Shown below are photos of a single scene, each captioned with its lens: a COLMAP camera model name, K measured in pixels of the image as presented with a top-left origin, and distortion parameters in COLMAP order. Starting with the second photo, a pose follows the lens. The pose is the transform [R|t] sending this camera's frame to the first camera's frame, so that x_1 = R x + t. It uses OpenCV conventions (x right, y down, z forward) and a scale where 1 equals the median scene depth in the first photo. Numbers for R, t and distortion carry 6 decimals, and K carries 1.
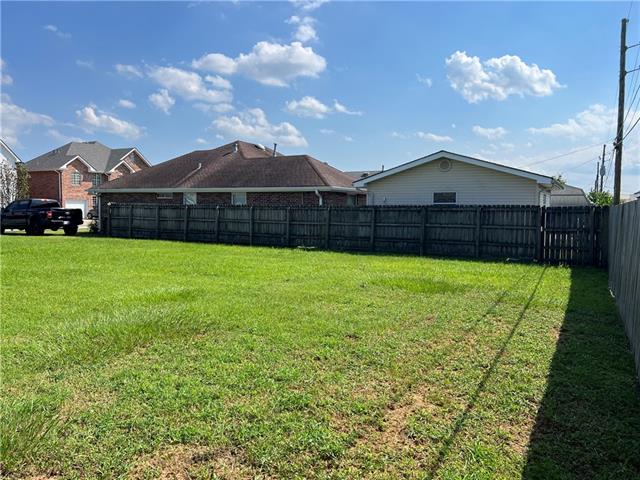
lens RADIAL K [[470.7, 0, 320.0], [0, 470.7, 240.0], [0, 0, 1]] dist [0.001204, -0.004151]
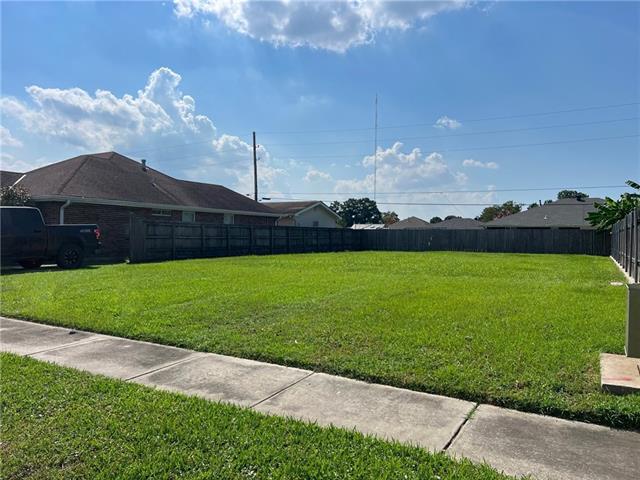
lens RADIAL K [[474.0, 0, 318.4], [0, 474.0, 249.4], [0, 0, 1]] dist [0.008397, -0.001933]
pose [[0.047550, -0.041661, 0.998000, -1.422446], [0.052744, 0.997841, 0.039141, -0.048255], [-0.997475, 0.050777, 0.049645, 0.736472]]
